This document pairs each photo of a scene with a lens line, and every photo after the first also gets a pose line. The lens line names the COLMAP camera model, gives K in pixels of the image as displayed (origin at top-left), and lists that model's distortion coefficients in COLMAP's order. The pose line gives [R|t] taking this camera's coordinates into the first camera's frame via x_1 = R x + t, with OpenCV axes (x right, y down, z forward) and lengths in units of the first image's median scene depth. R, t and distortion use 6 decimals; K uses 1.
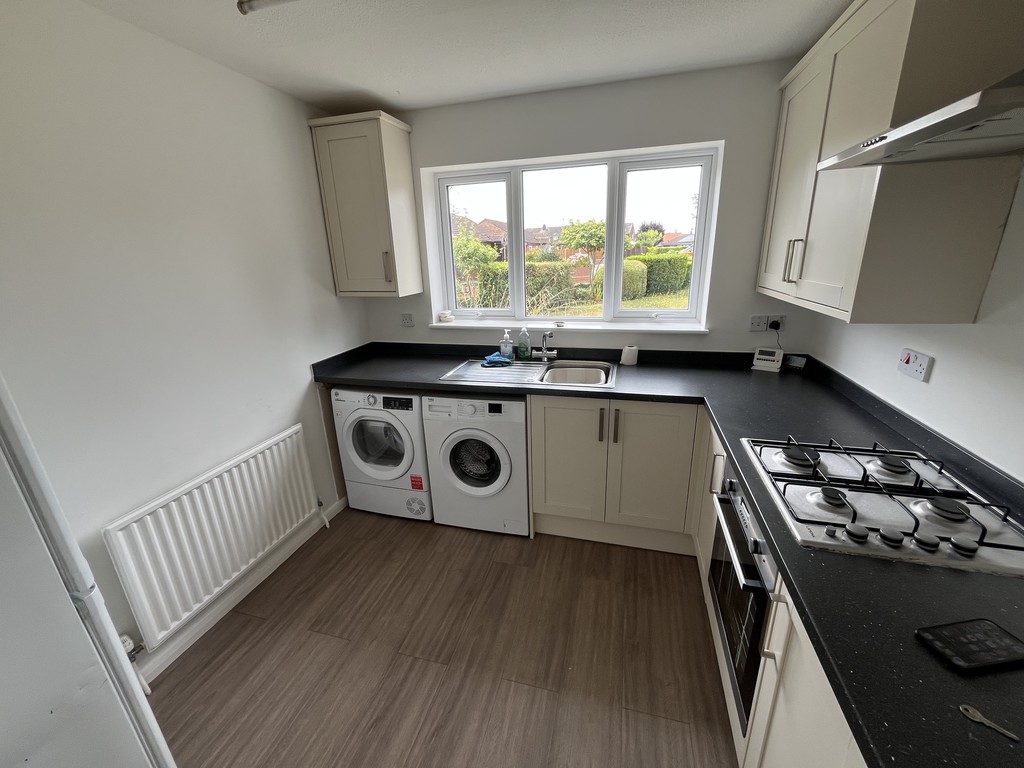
lens RADIAL K [[413.6, 0, 507.5], [0, 413.6, 385.4], [0, 0, 1]] dist [-0.002635, -0.000043]
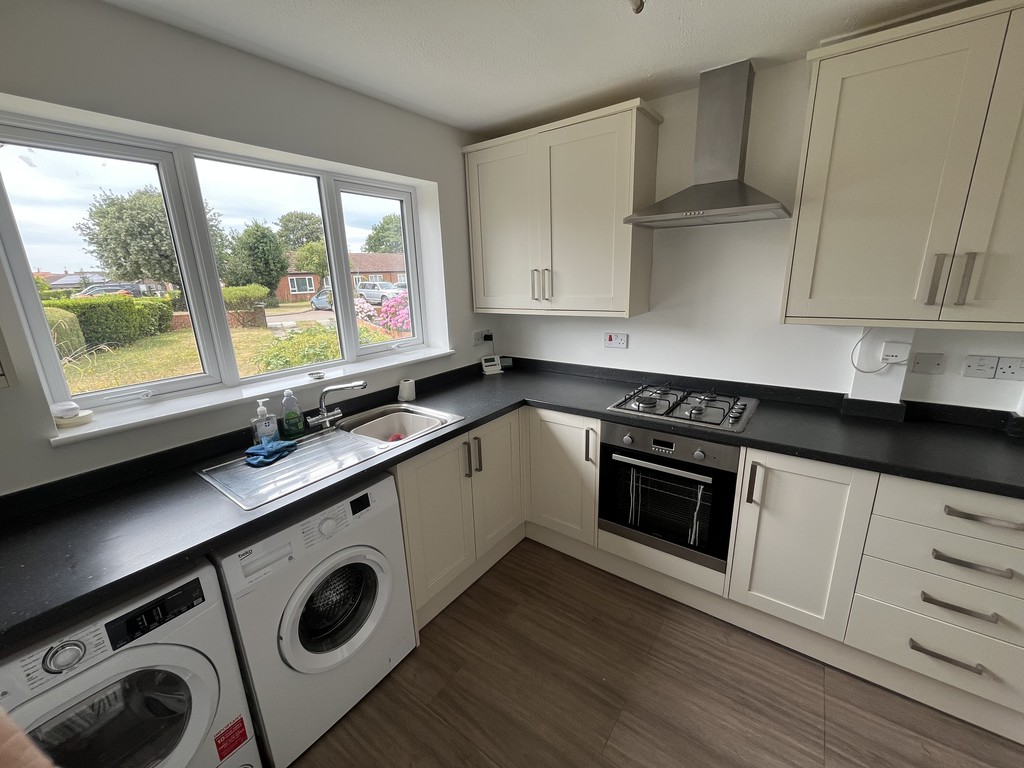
lens RADIAL K [[413.6, 0, 508.2], [0, 413.6, 383.9], [0, 0, 1]] dist [-0.002635, -0.000043]
pose [[0.358528, -0.216722, 0.908014, -0.484241], [0.304515, 0.946624, 0.105700, -0.120541], [-0.882456, 0.238608, 0.405386, 0.443727]]
